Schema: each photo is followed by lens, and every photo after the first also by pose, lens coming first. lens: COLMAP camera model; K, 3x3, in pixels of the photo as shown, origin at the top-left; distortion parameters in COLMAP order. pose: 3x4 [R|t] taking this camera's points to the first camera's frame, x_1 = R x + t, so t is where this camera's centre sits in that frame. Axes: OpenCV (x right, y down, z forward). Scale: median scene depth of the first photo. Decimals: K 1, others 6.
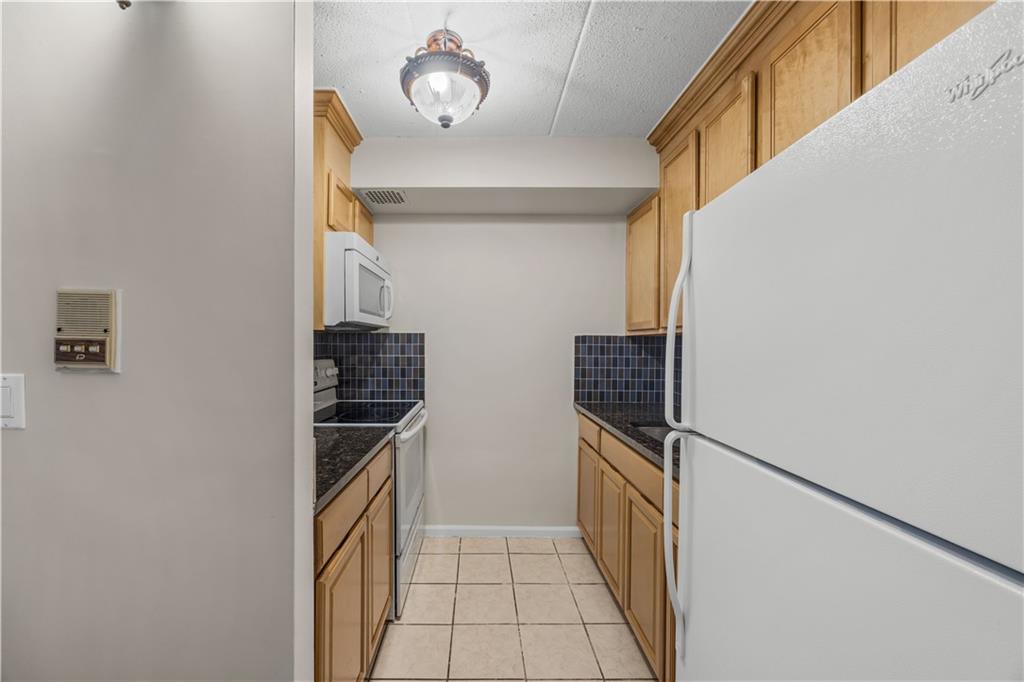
lens RADIAL K [[390.5, 0, 471.5], [0, 390.5, 343.4], [0, 0, 1]] dist [-0.002596, 0.000595]
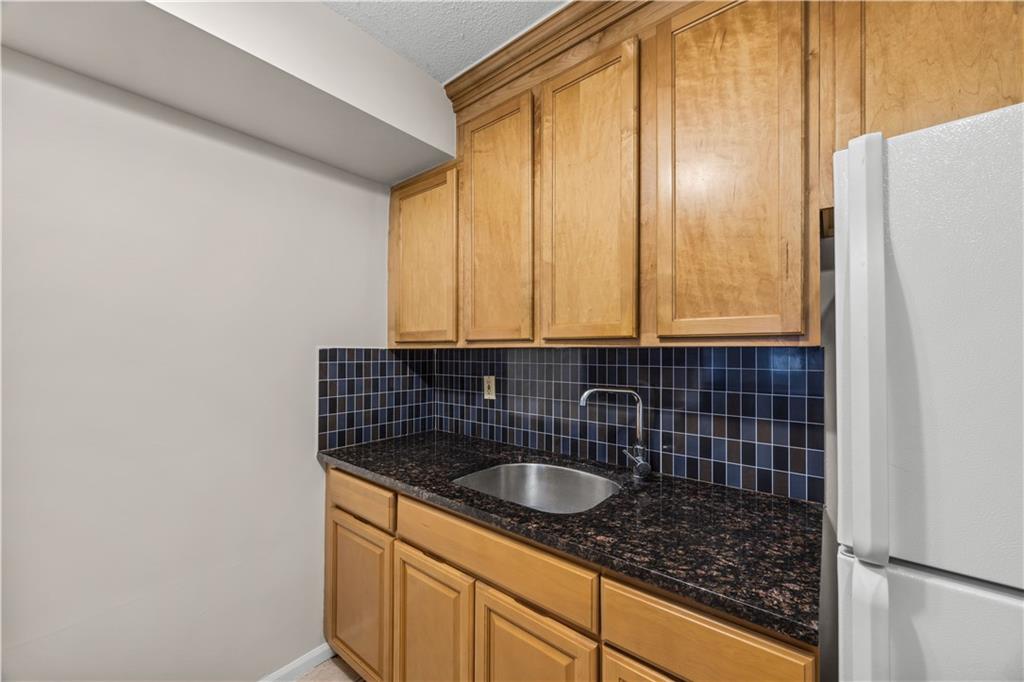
lens RADIAL K [[390.5, 0, 491.6], [0, 390.5, 346.8], [0, 0, 1]] dist [-0.002596, 0.000595]
pose [[0.625663, 0.000764, 0.780093, -0.074742], [0.003975, 0.999983, -0.004168, -0.023541], [-0.780083, 0.005709, 0.625650, 0.467820]]
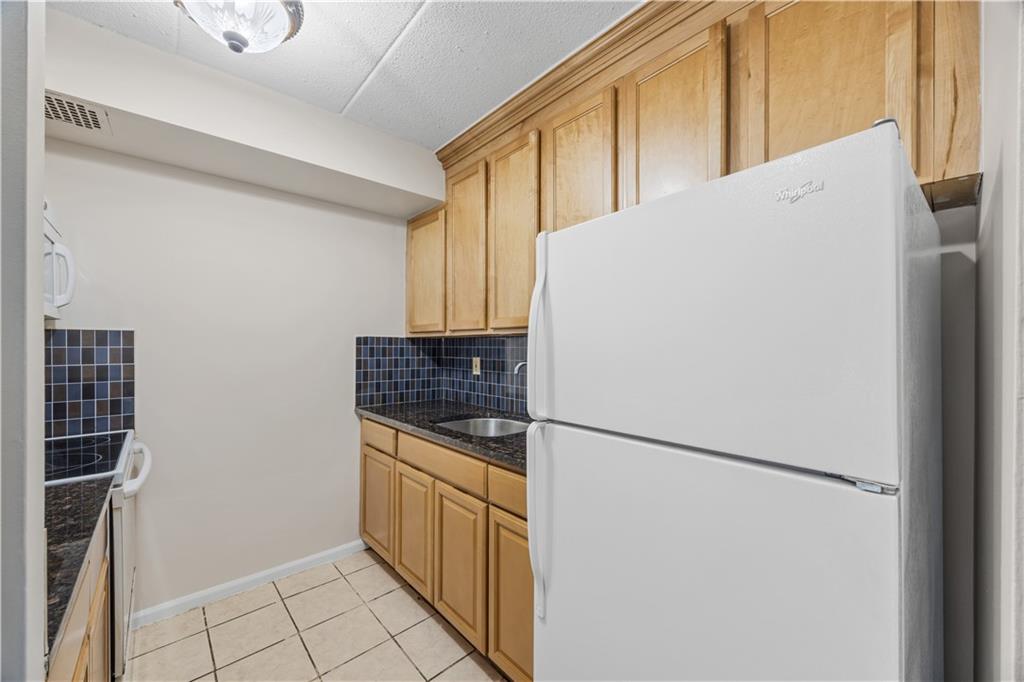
lens RADIAL K [[390.5, 0, 490.7], [0, 390.5, 343.6], [0, 0, 1]] dist [-0.002596, 0.000595]
pose [[0.745600, -0.000787, 0.666393, -0.150037], [0.002807, 0.999994, -0.001960, -0.000655], [-0.666387, 0.003332, 0.745598, 0.104971]]
